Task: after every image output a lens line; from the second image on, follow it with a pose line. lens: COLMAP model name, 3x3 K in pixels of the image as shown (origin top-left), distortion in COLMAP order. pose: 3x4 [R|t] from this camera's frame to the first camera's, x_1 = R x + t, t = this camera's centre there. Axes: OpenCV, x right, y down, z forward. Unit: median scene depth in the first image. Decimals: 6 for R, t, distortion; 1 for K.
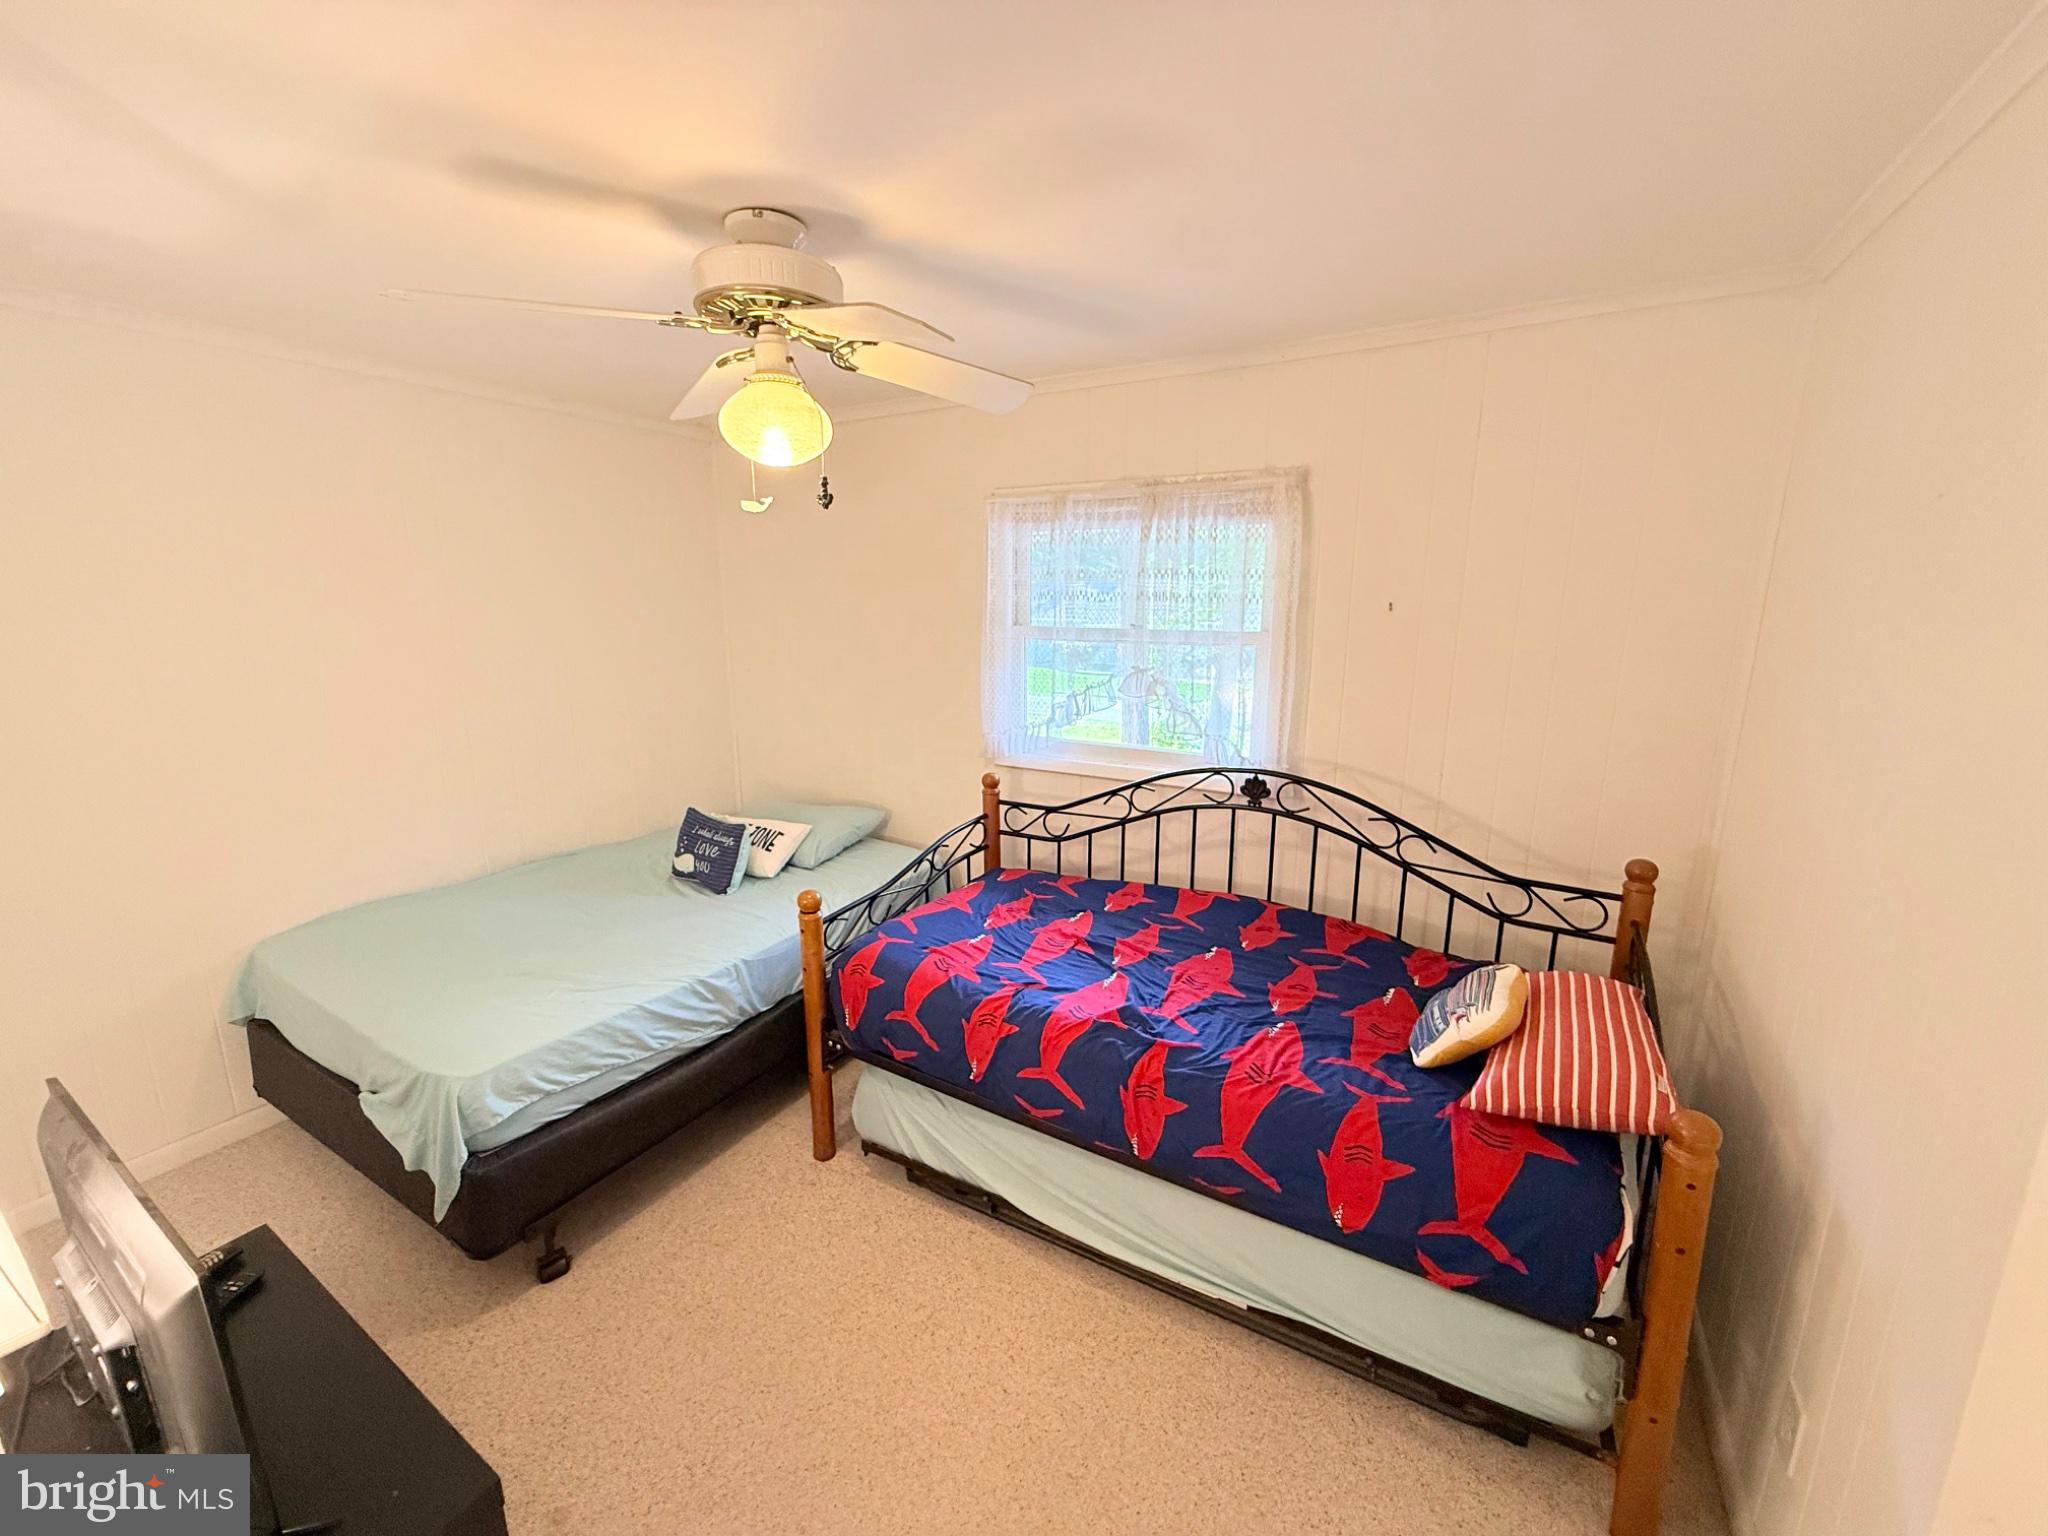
lens RADIAL K [[815.2, 0, 1024.0], [0, 815.2, 768.0], [0, 0, 1]] dist [-0.001095, -0.000499]
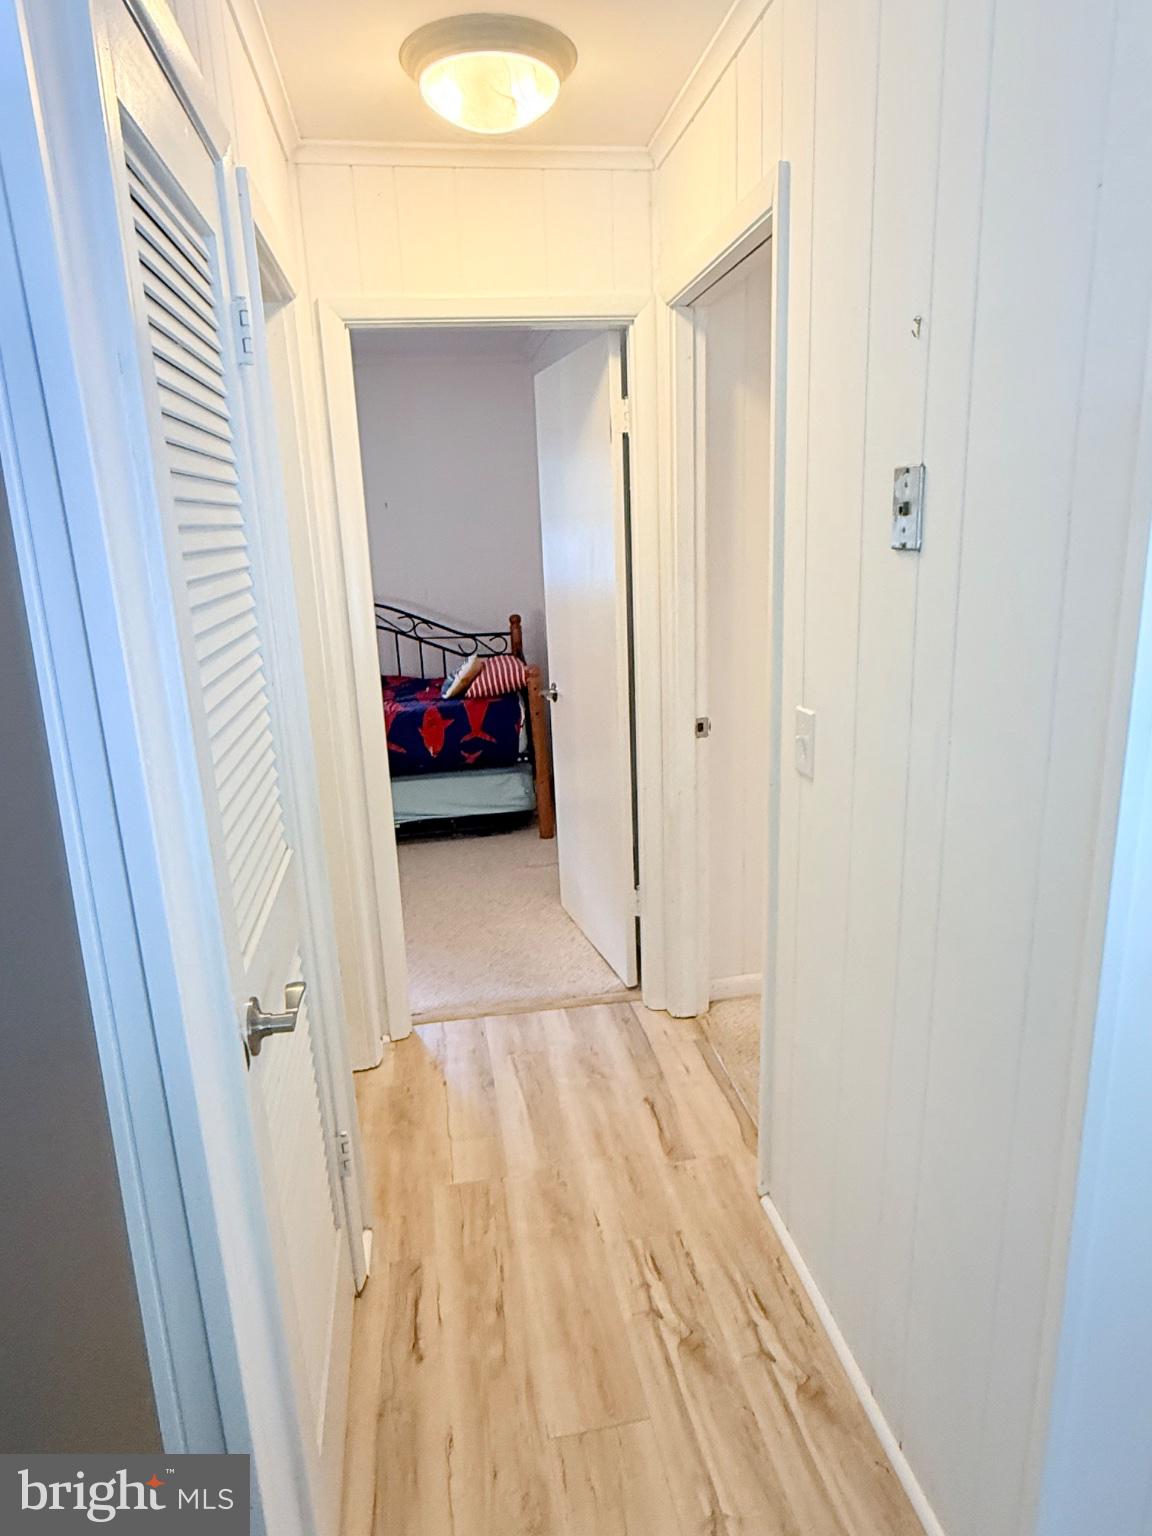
lens RADIAL K [[934.8, 0, 576.0], [0, 934.8, 768.0], [0, 0, 1]] dist [0.001742, 0.000204]
pose [[0.769501, -0.181569, 0.612291, -0.684864], [0.162934, 0.982822, 0.086678, 0.298393], [-0.617511, 0.033064, 0.785867, -0.999097]]
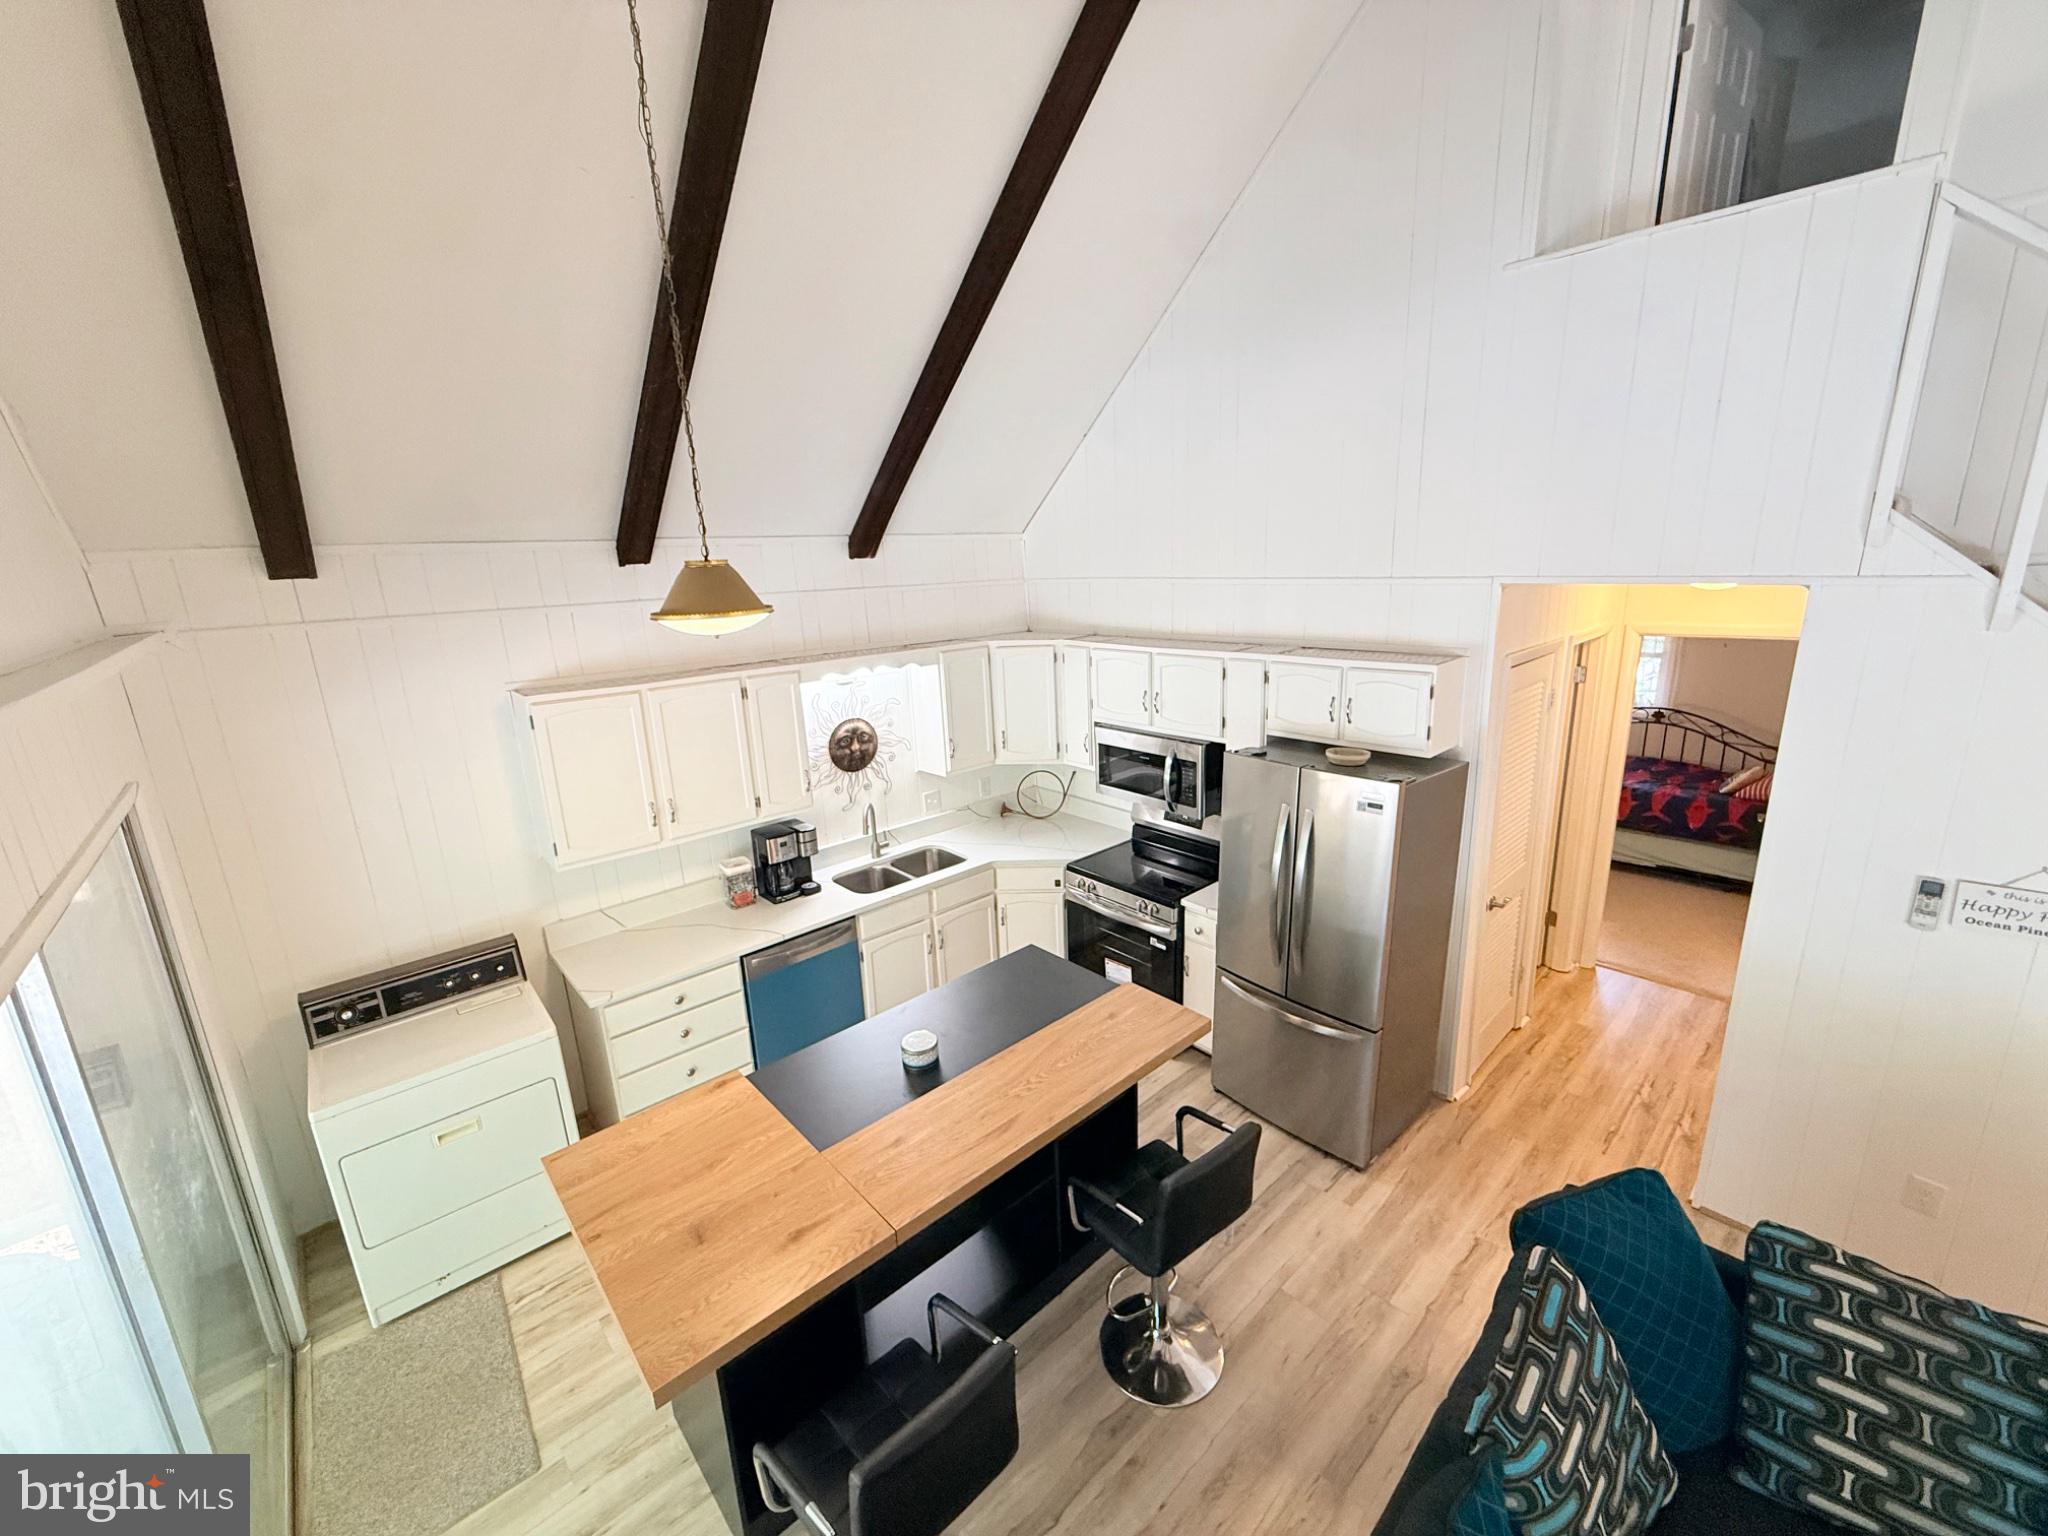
lens RADIAL K [[815.2, 0, 1024.0], [0, 815.2, 768.0], [0, 0, 1]] dist [-0.001095, -0.000499]
pose [[0.951518, 0.038977, -0.305113, -0.951795], [-0.021662, 0.997967, 0.059931, 0.092984], [0.306828, -0.050417, 0.950429, -2.370295]]
